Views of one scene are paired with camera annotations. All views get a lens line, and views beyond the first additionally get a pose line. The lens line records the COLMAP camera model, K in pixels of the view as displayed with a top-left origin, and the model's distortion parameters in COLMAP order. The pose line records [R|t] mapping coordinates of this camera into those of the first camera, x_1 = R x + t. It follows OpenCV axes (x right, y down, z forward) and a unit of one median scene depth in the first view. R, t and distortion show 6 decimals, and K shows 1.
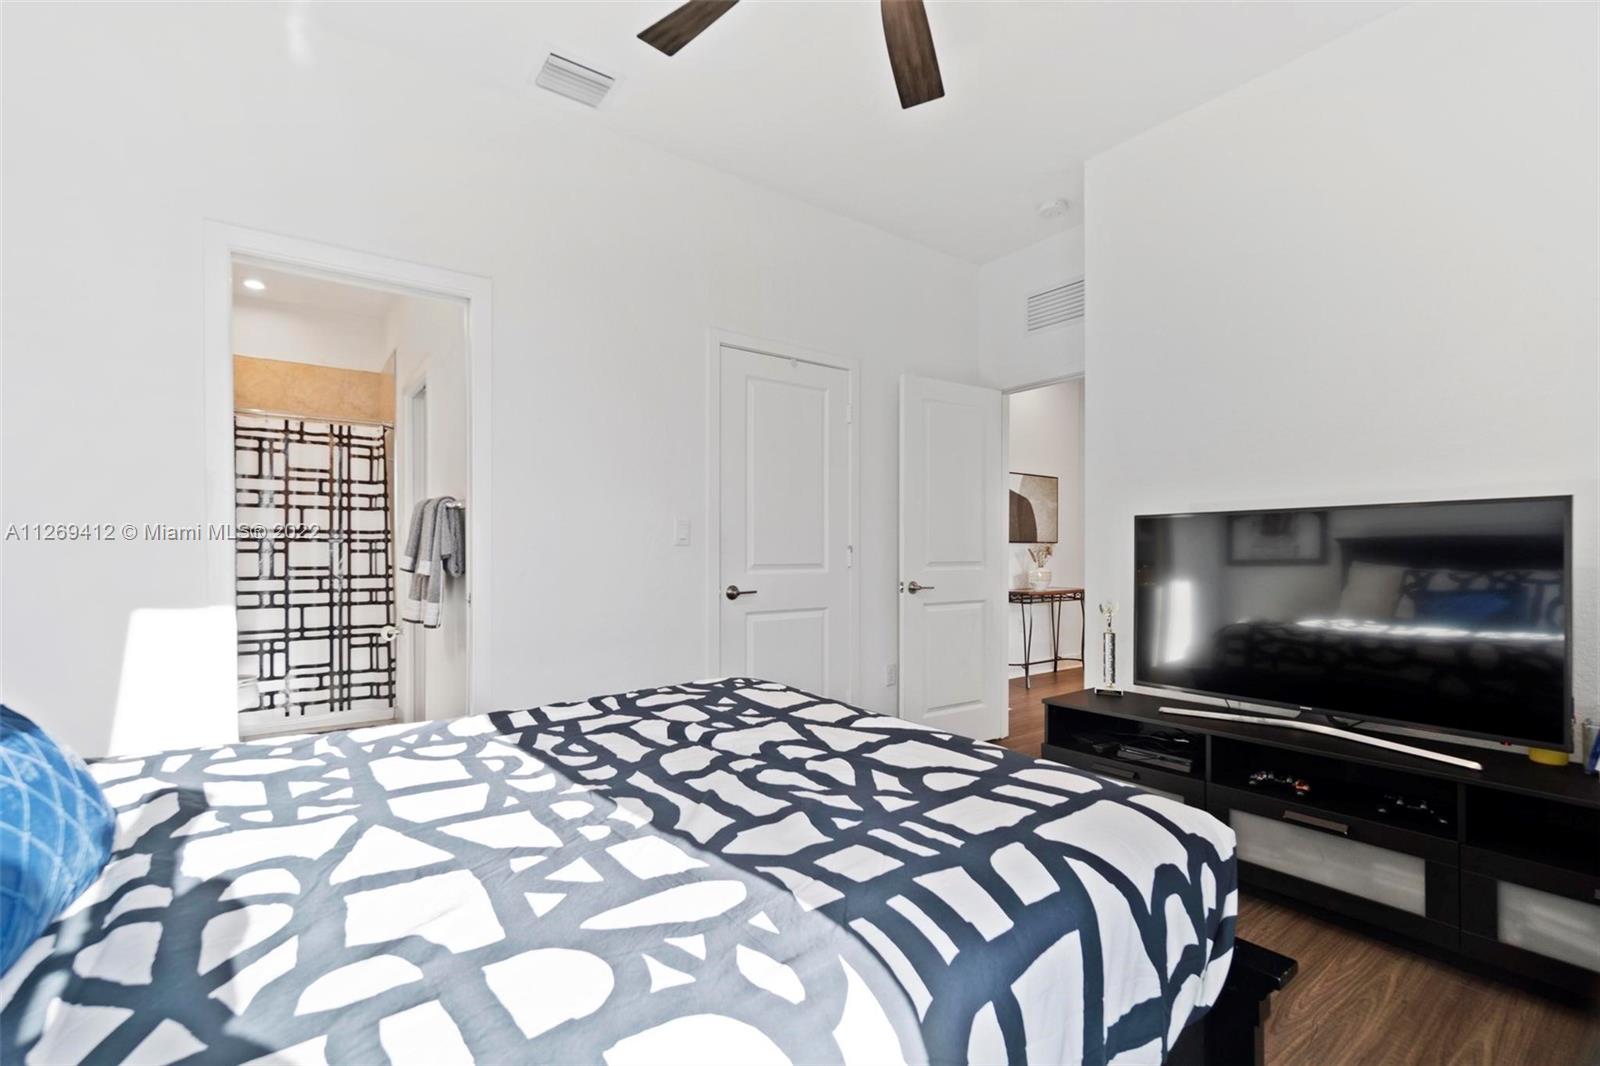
lens RADIAL K [[698.2, 0, 758.9], [0, 698.2, 553.3], [0, 0, 1]] dist [-0.007284, 0.000651]
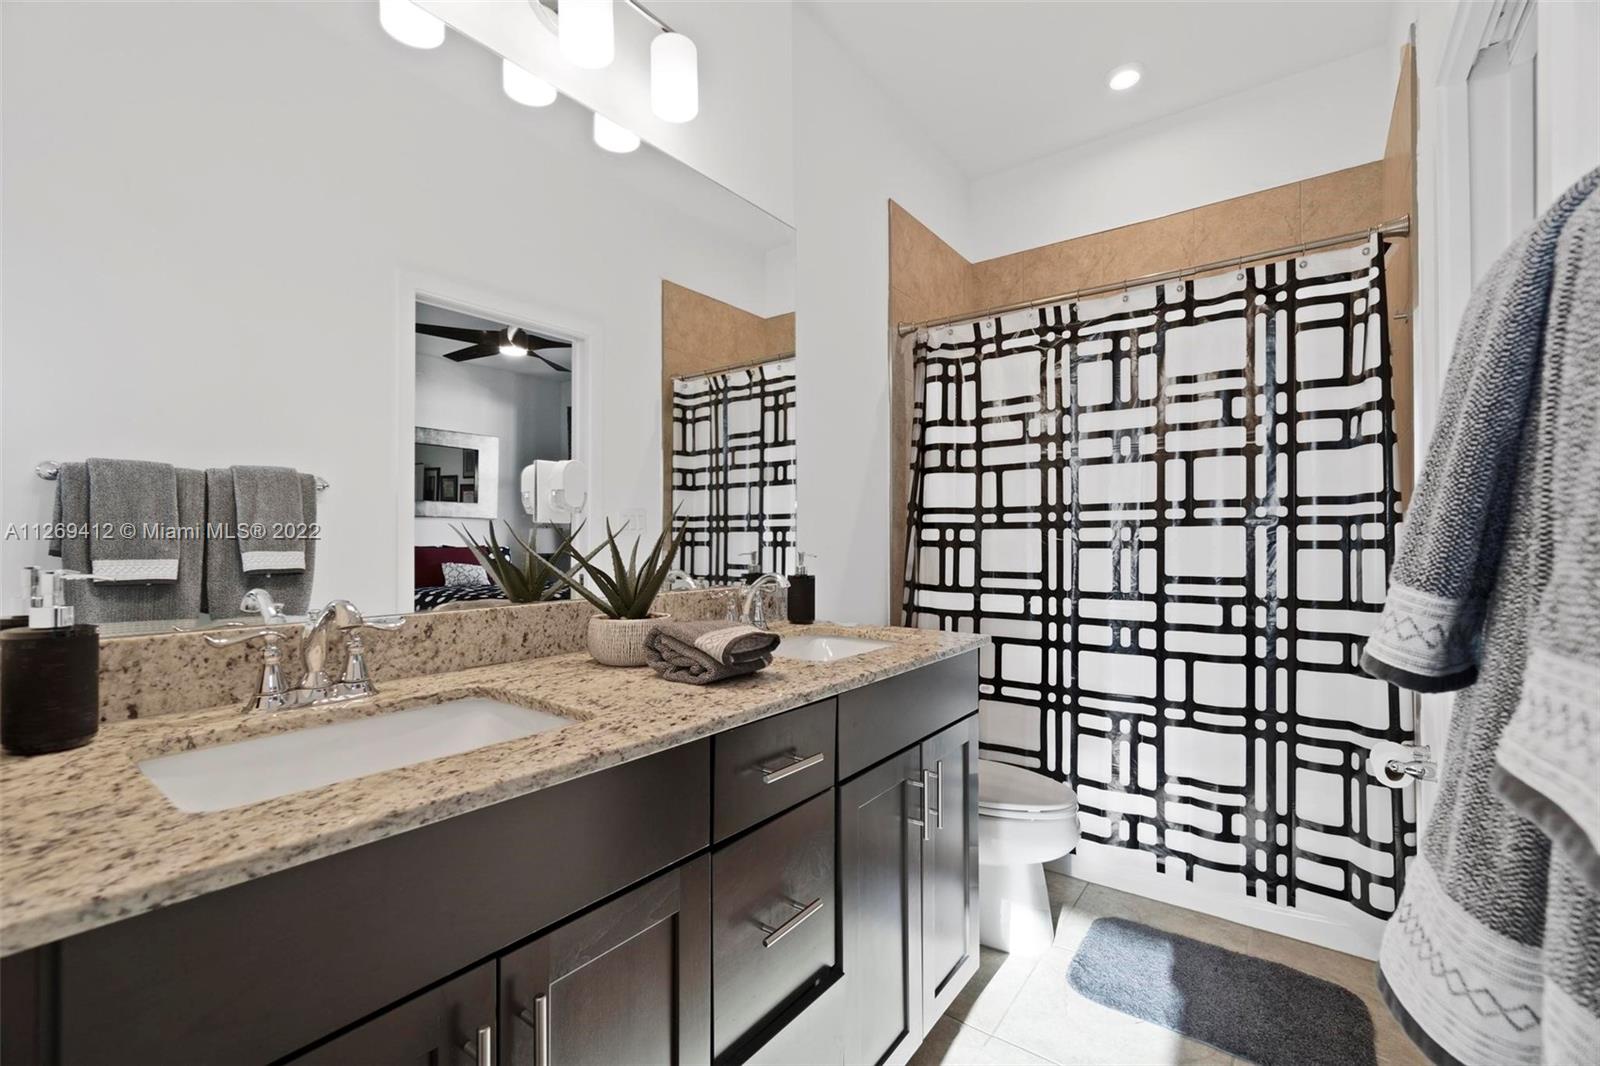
lens RADIAL K [[698.2, 0, 796.1], [0, 698.2, 543.4], [0, 0, 1]] dist [-0.007284, 0.000651]
pose [[0.309166, -0.002762, -0.951004, -0.270633], [-0.001881, 0.999992, -0.003515, -0.001823], [0.951006, 0.002876, 0.309158, 0.573125]]
